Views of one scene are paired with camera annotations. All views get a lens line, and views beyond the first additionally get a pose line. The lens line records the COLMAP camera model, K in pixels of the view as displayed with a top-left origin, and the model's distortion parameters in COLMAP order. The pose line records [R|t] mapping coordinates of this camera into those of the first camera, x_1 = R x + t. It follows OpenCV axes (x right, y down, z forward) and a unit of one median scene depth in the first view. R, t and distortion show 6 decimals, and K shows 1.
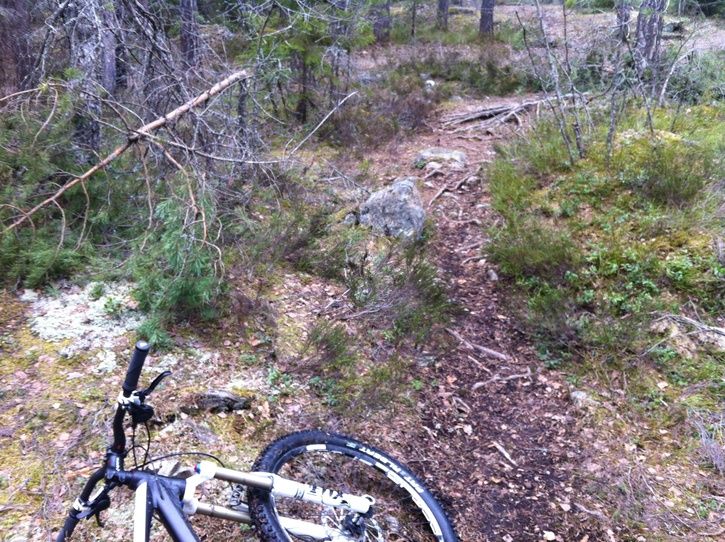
lens RADIAL K [[741.0, 0, 363.4], [0, 741.0, 264.9], [0, 0, 1]] dist [0.094653, -0.377635]
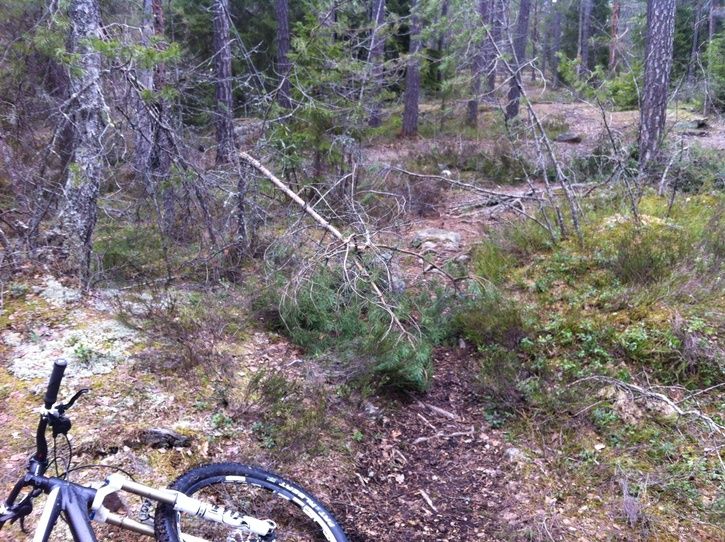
lens RADIAL K [[741.0, 0, 363.4], [0, 741.0, 264.9], [0, 0, 1]] dist [0.094653, -0.377635]
pose [[0.997661, 0.025186, -0.063553, 0.146549], [-0.032887, 0.991837, -0.123194, 0.053756], [0.059932, 0.124996, 0.990345, -0.073585]]
